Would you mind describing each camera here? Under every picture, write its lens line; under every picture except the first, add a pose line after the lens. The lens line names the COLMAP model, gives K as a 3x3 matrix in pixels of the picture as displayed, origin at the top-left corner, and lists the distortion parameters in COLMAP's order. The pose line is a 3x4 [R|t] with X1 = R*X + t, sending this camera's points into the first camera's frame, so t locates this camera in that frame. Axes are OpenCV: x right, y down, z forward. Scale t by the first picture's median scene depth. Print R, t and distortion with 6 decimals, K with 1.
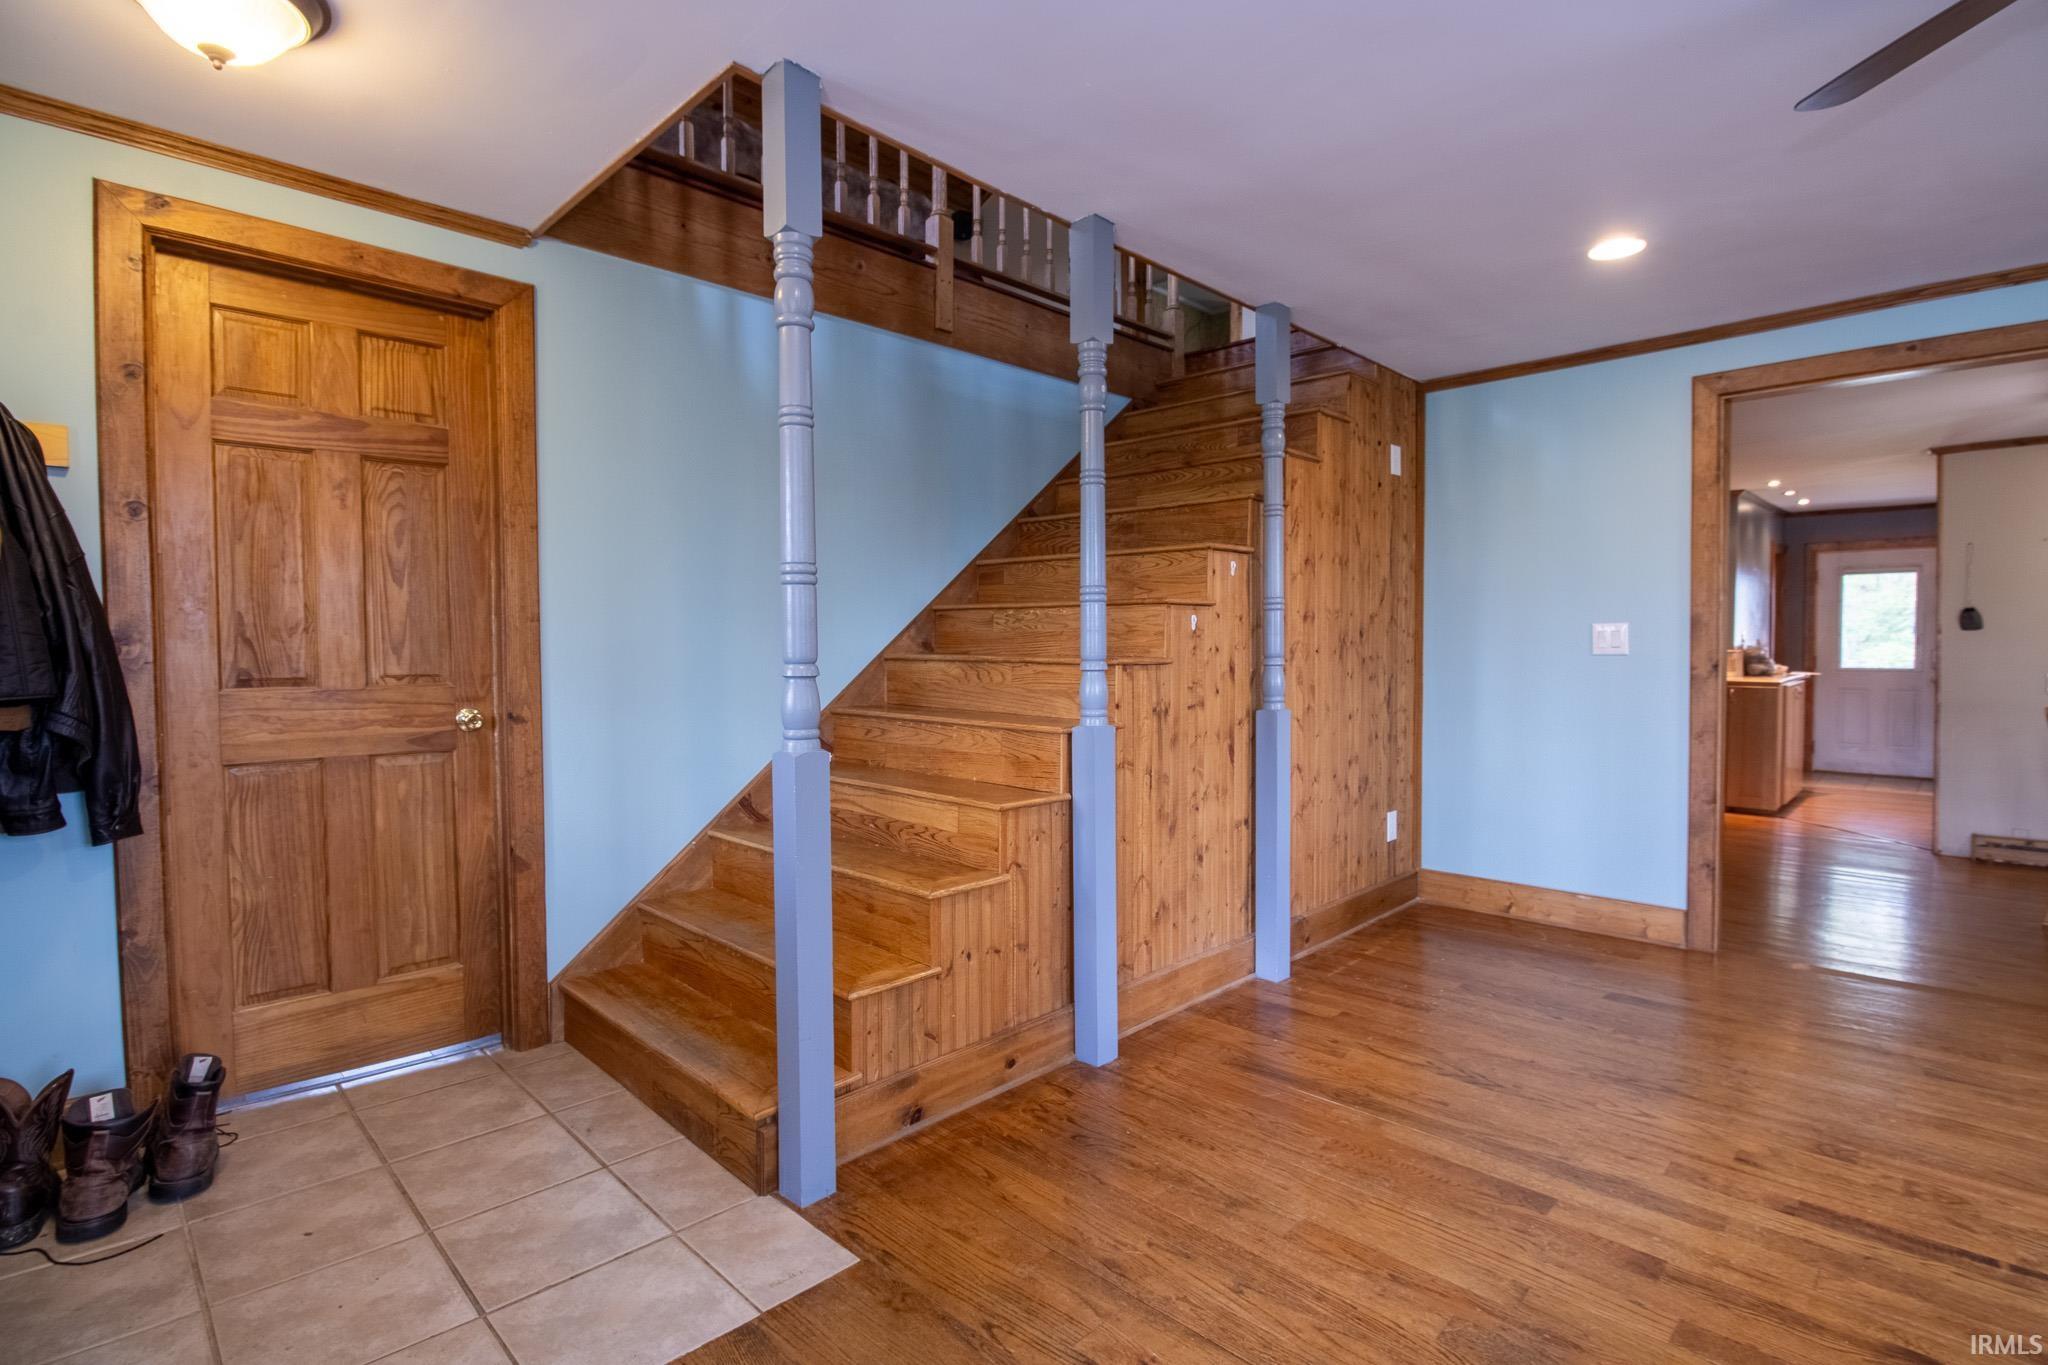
lens RADIAL K [[961.9, 0, 1024.1], [0, 961.9, 679.2], [0, 0, 1]] dist [-0.021301, -0.001065]
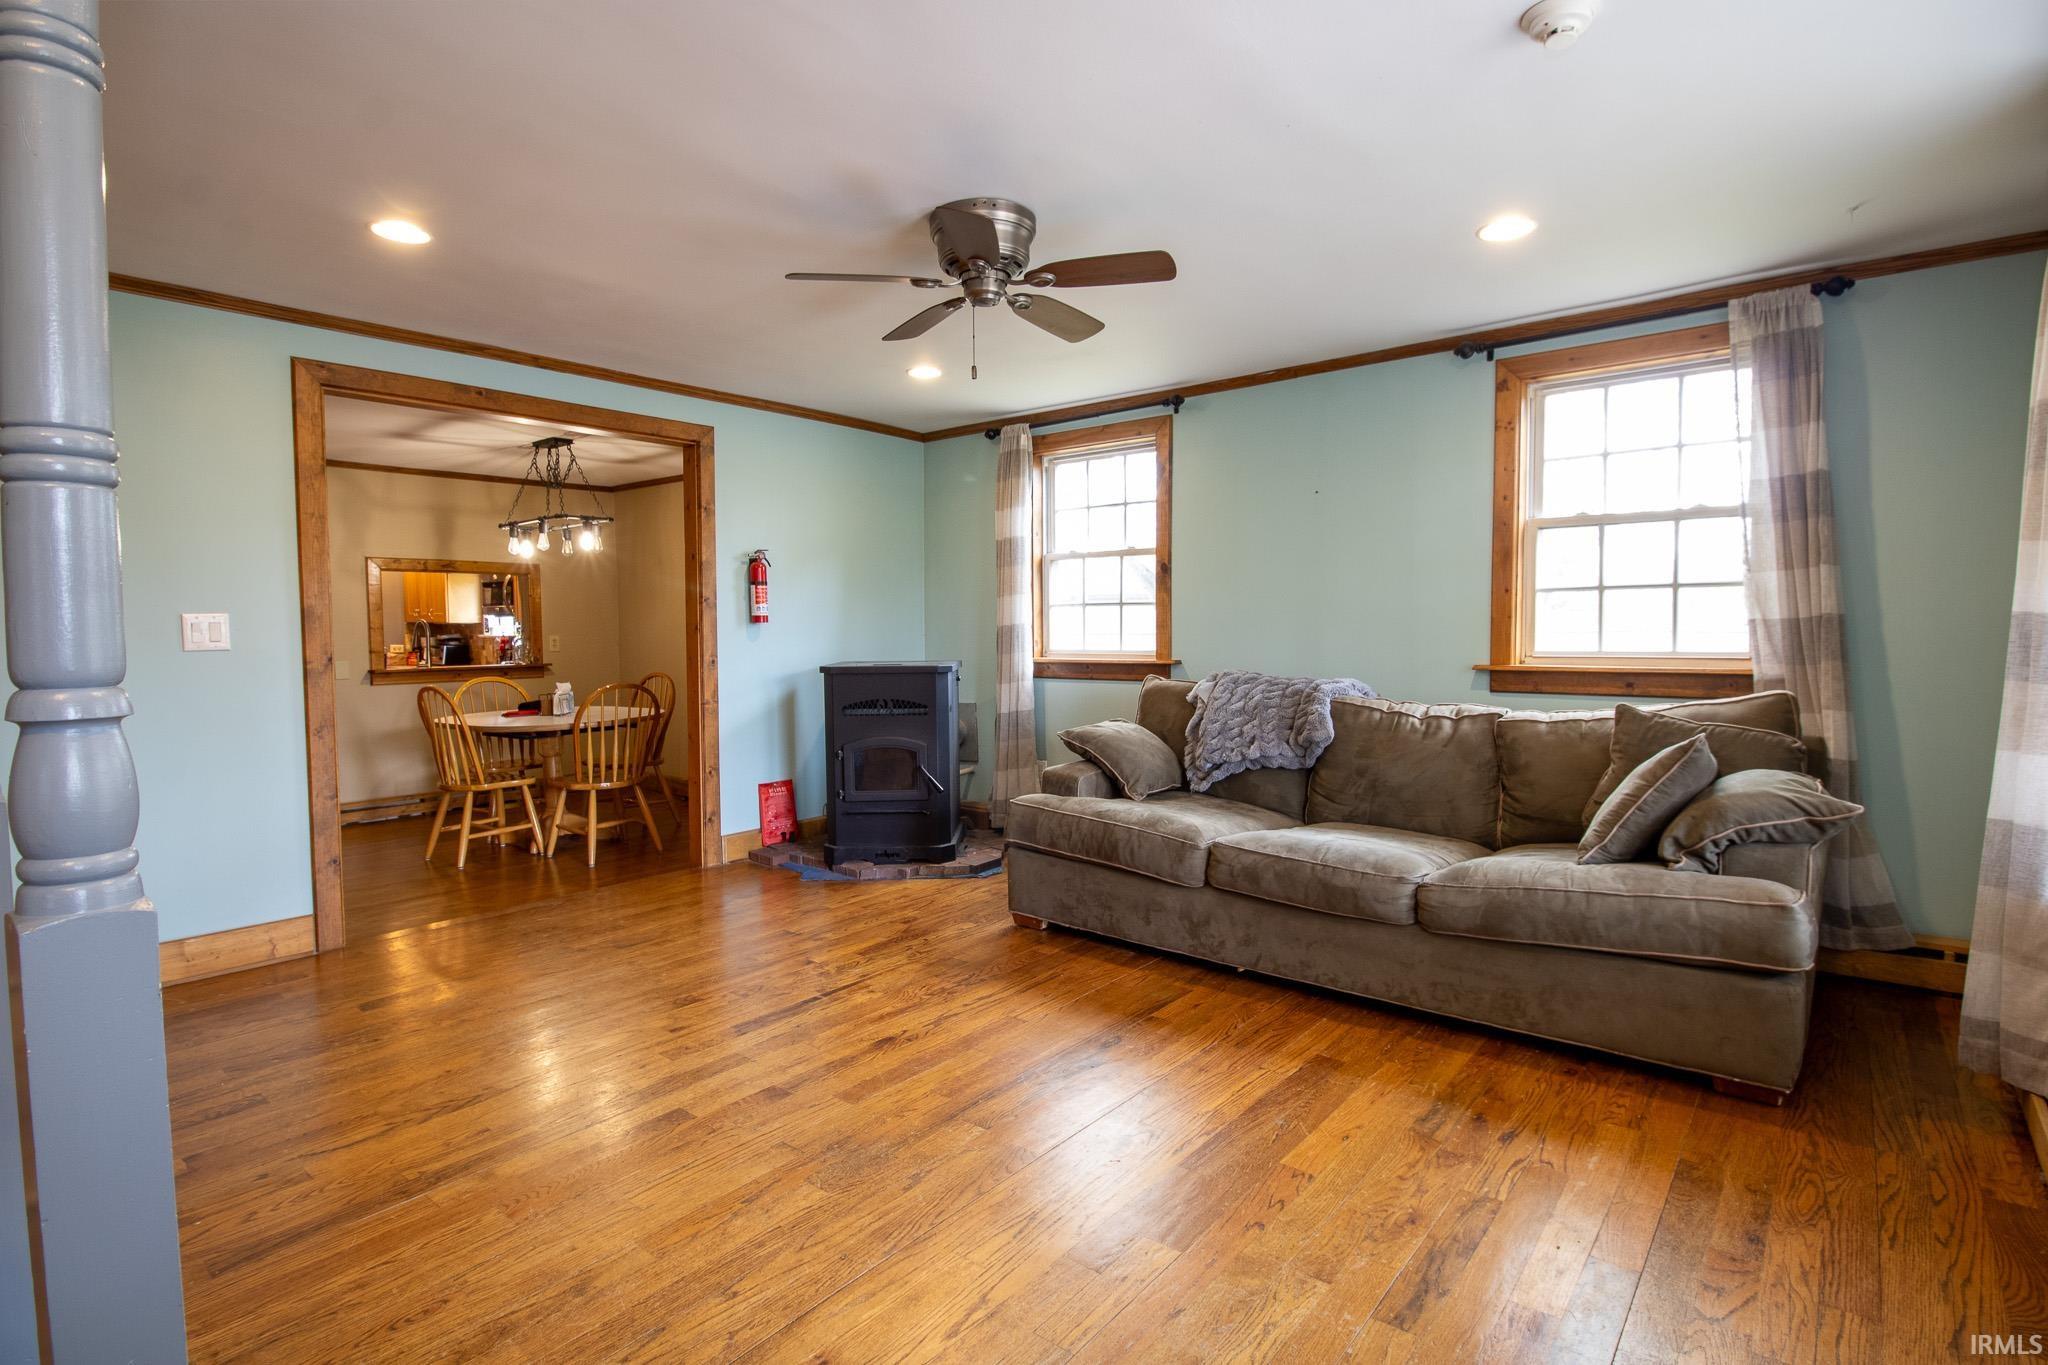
lens RADIAL K [[1044.2, 0, 1023.7], [0, 1044.2, 678.1], [0, 0, 1]] dist [-0.001975, -0.000597]
pose [[-0.116433, -0.041291, 0.992340, -0.687975], [0.041824, 0.998045, 0.046436, -0.022413], [-0.992318, 0.046910, -0.114478, 0.645695]]
